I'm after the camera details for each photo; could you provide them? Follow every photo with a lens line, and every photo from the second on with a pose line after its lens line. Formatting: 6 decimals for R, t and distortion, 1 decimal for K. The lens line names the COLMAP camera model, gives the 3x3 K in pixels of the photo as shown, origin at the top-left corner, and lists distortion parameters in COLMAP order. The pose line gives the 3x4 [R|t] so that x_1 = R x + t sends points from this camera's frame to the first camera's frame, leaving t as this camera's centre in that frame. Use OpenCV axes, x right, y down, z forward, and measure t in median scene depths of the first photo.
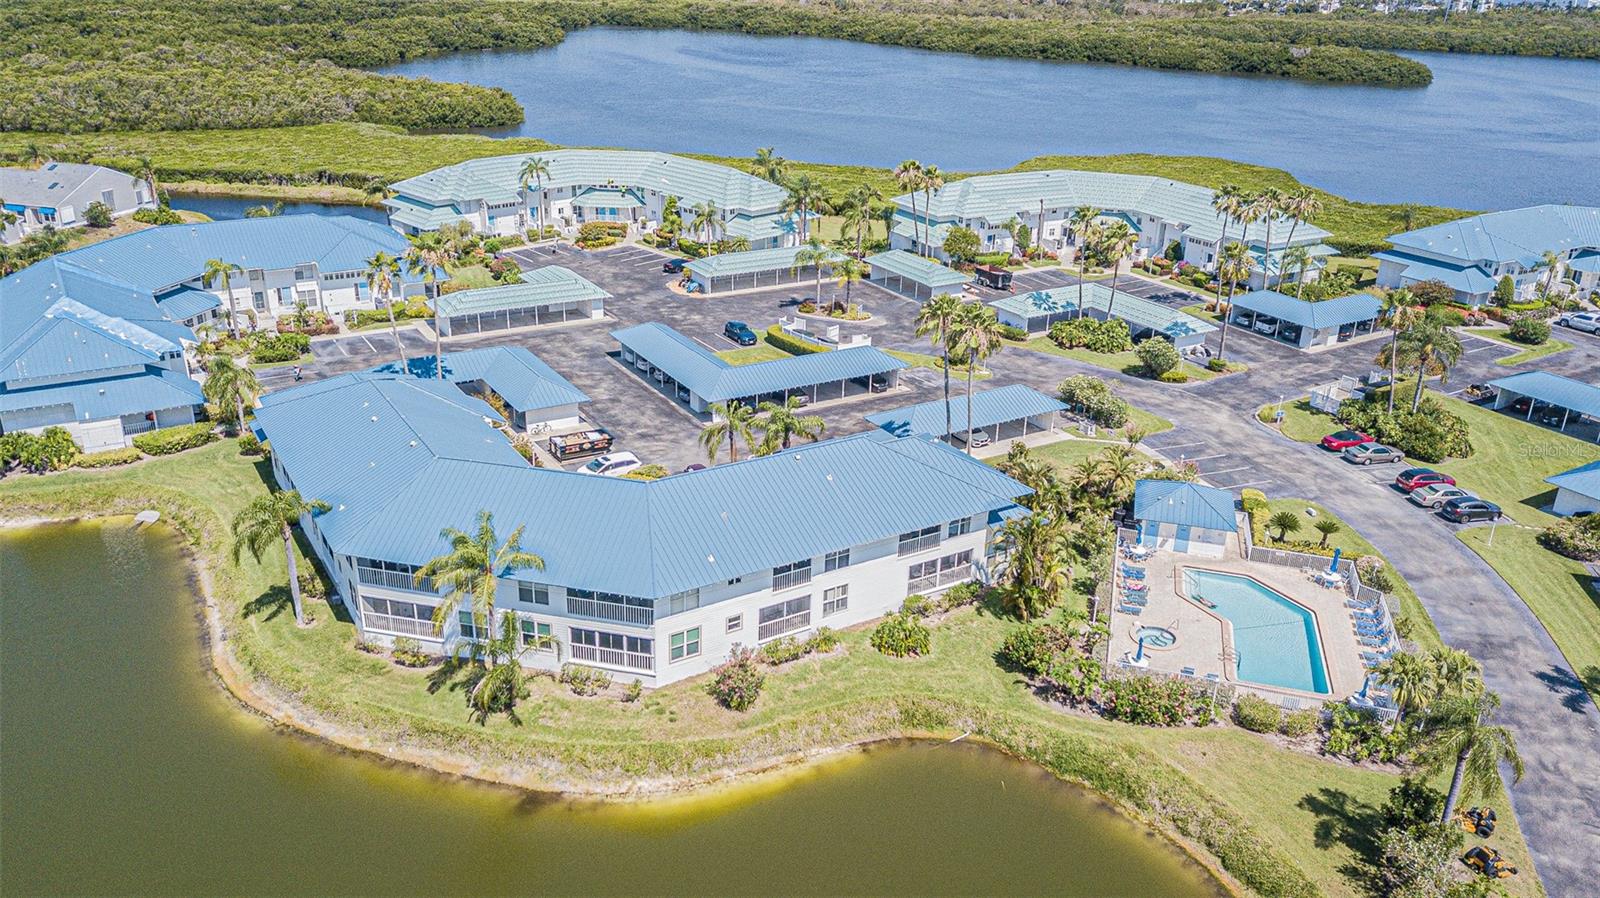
lens RADIAL K [[1217.6, 0, 800.0], [0, 1217.6, 449.0], [0, 0, 1]] dist [0.006965, 0.000229]
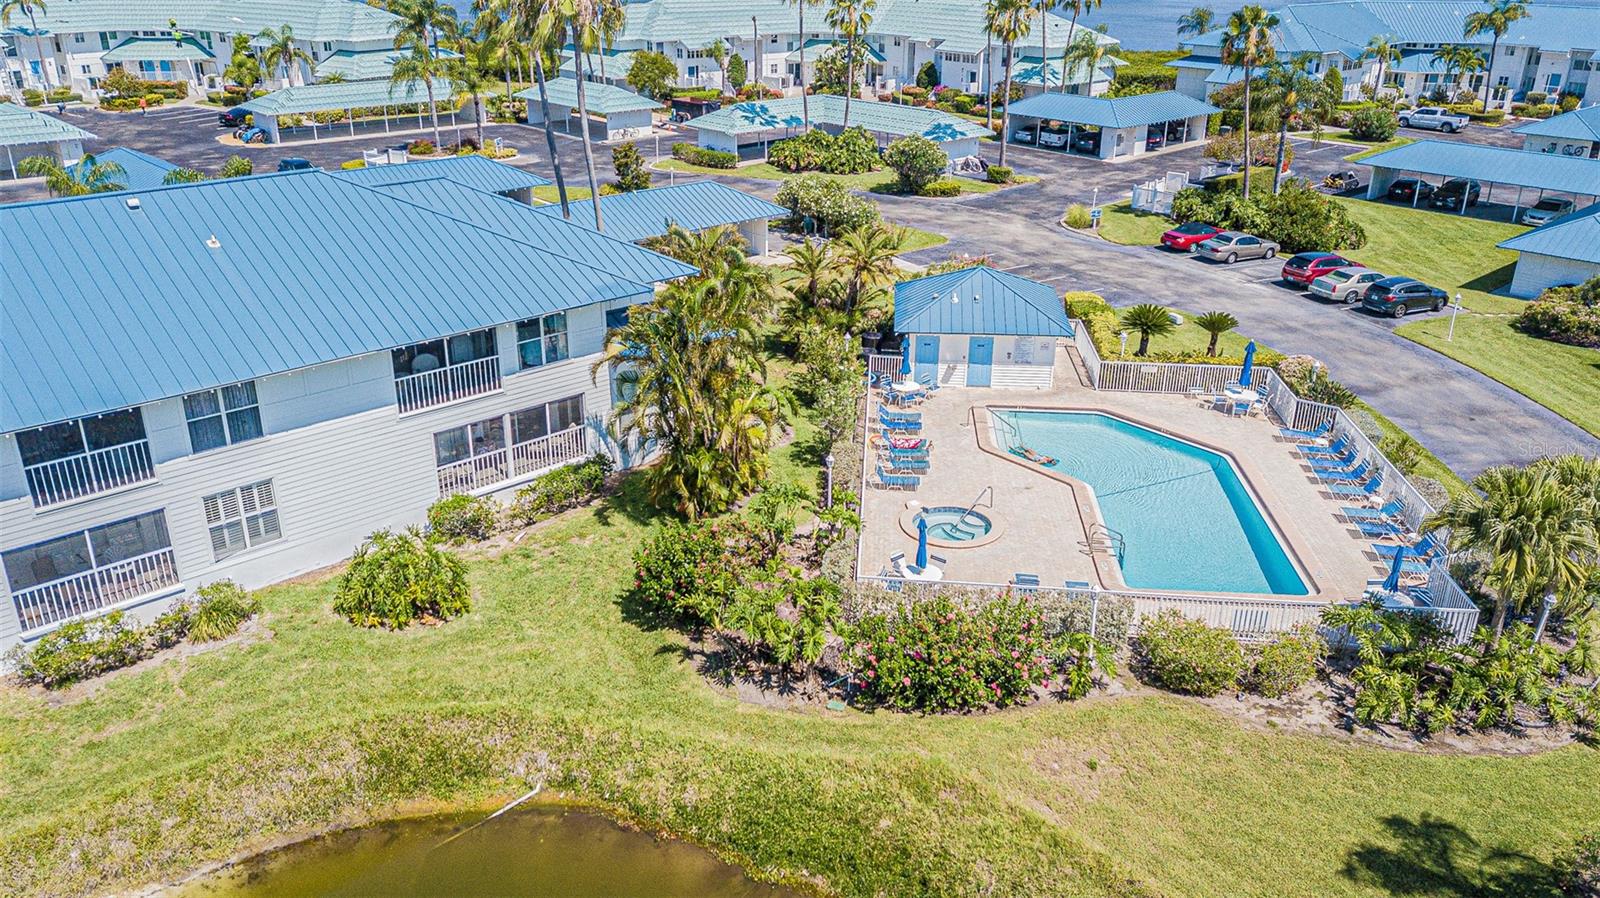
lens RADIAL K [[1207.9, 0, 800.0], [0, 1207.9, 449.0], [0, 0, 1]] dist [0.081795, -0.130845]
pose [[0.980460, -0.095792, 0.171821, 0.133698], [0.093678, 0.995394, 0.020389, 0.096407], [-0.172983, -0.003895, 0.984917, 0.470031]]
